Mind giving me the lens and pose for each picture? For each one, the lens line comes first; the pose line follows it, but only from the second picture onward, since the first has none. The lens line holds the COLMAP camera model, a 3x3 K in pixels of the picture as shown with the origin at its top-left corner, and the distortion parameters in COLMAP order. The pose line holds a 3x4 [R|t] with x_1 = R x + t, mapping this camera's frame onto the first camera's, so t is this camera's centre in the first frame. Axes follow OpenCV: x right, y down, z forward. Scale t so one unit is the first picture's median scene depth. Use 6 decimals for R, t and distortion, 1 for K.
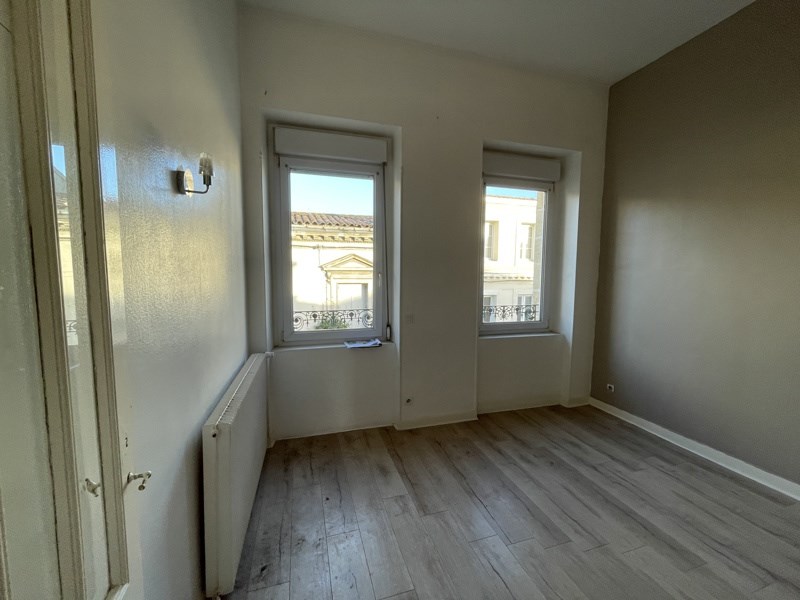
lens RADIAL K [[321.9, 0, 400.4], [0, 321.9, 300.9], [0, 0, 1]] dist [-0.006100, 0.000368]
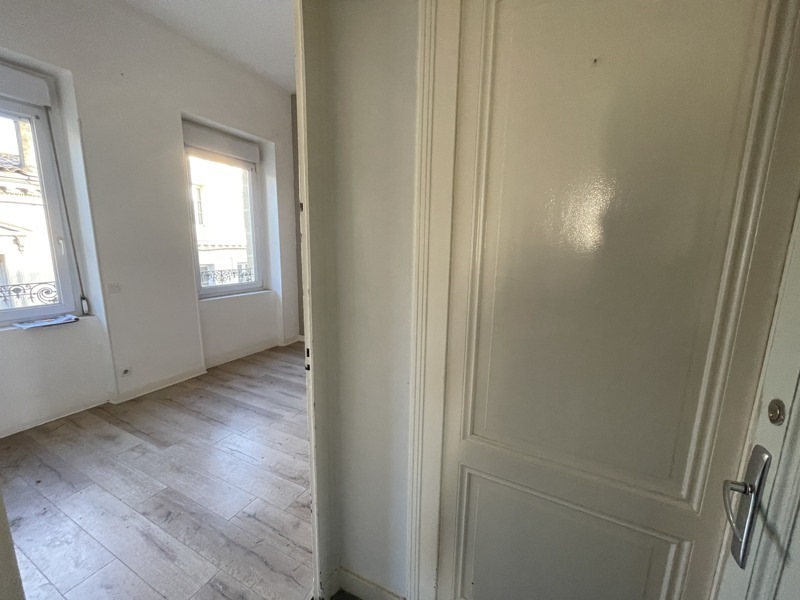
lens RADIAL K [[321.9, 0, 401.8], [0, 321.9, 300.8], [0, 0, 1]] dist [-0.006100, 0.000368]
pose [[0.686098, -0.120595, 0.717444, -0.073114], [0.051429, 0.991738, 0.117520, 0.025565], [-0.725689, -0.043733, 0.686632, -0.273180]]
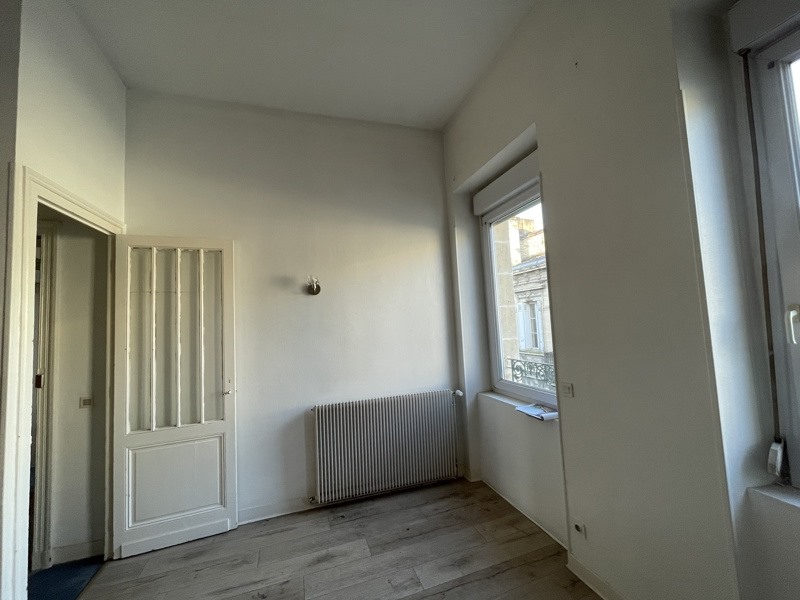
lens RADIAL K [[321.9, 0, 398.1], [0, 321.9, 301.3], [0, 0, 1]] dist [-0.006100, 0.000368]
pose [[0.030014, -0.066647, -0.997325, 0.659165], [-0.032050, 0.997197, -0.067603, -0.068608], [0.999035, 0.033994, 0.027794, 0.636749]]
